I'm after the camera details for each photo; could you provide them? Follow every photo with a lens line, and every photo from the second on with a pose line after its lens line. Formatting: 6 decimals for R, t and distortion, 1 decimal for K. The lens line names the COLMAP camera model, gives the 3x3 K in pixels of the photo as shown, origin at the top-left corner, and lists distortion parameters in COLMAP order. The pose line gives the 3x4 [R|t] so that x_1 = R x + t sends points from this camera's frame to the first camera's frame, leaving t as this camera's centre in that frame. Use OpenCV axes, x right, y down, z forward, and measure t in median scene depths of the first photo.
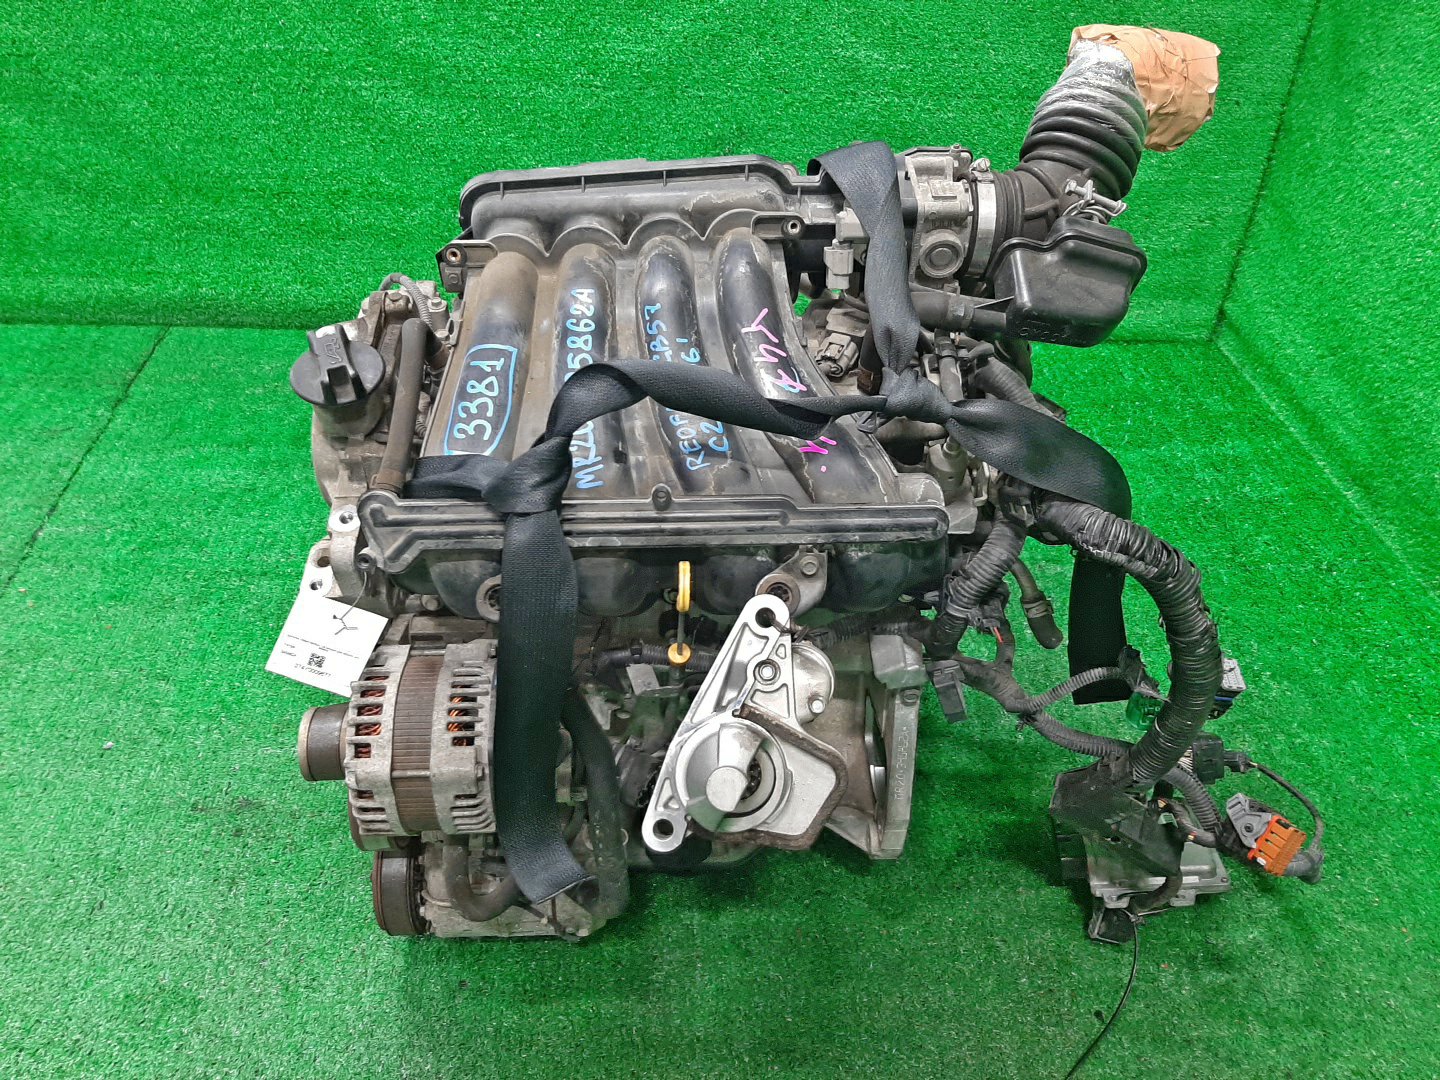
lens RADIAL K [[1126.0, 0, 722.0], [0, 1126.0, 546.3], [0, 0, 1]] dist [0.074055, -0.137281]
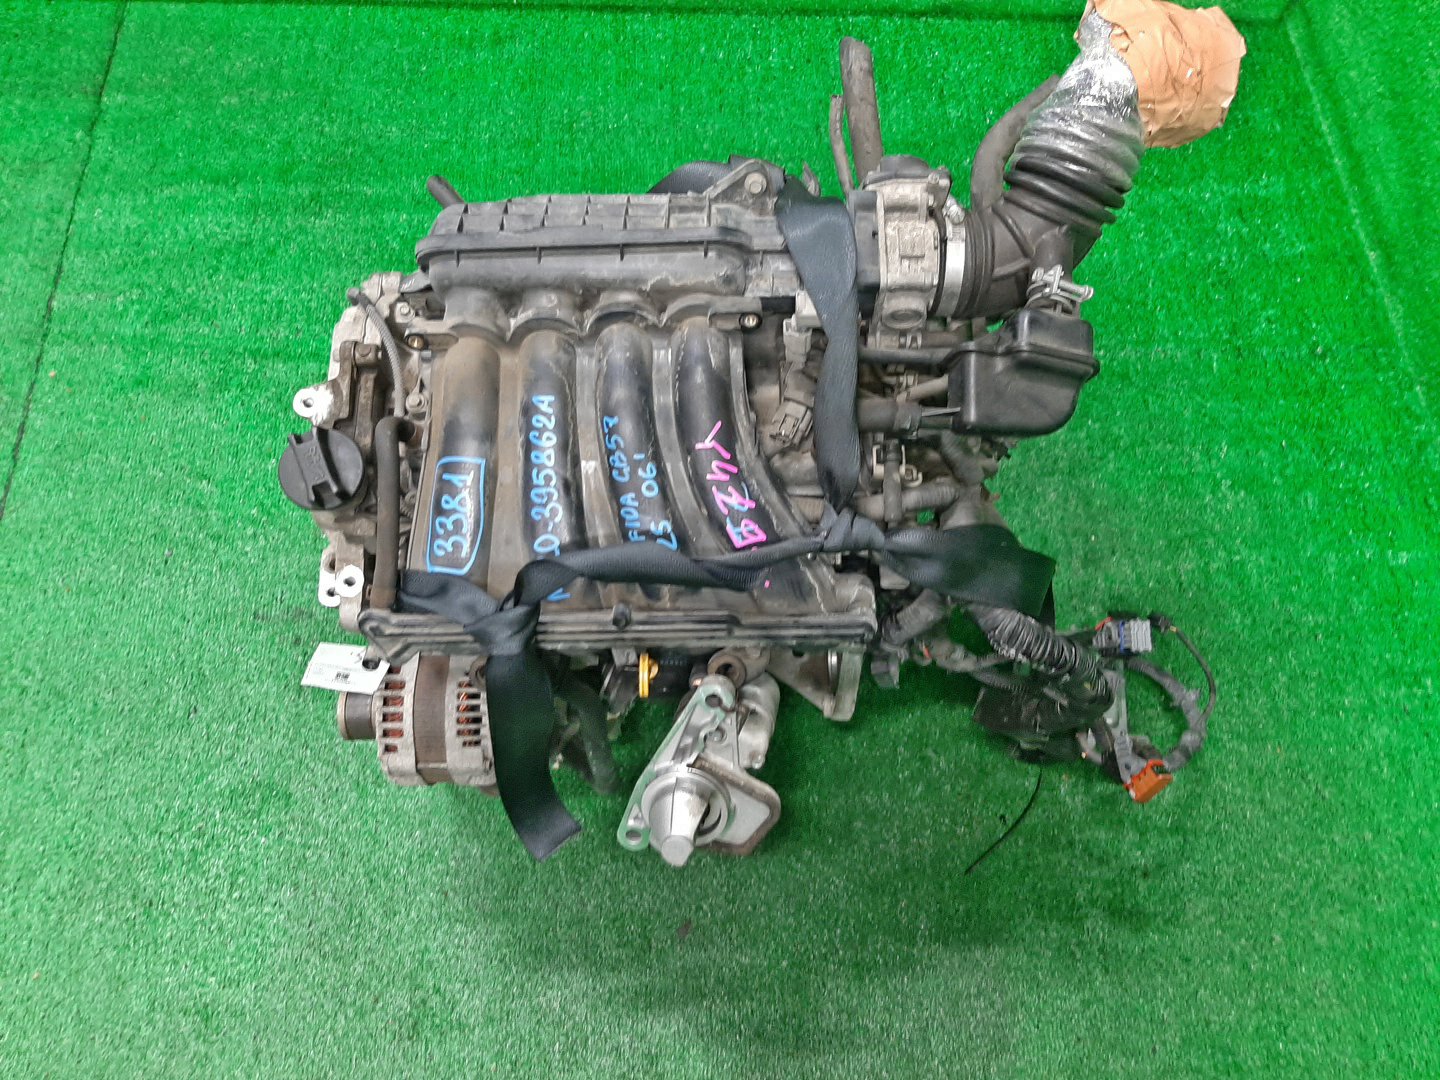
lens RADIAL K [[1126.0, 0, 722.0], [0, 1126.0, 546.3], [0, 0, 1]] dist [0.074055, -0.137281]
pose [[0.999365, 0.018709, -0.030310, 0.070655], [-0.002712, 0.888440, 0.458984, -0.551571], [0.035516, -0.458611, 0.887927, 0.023458]]
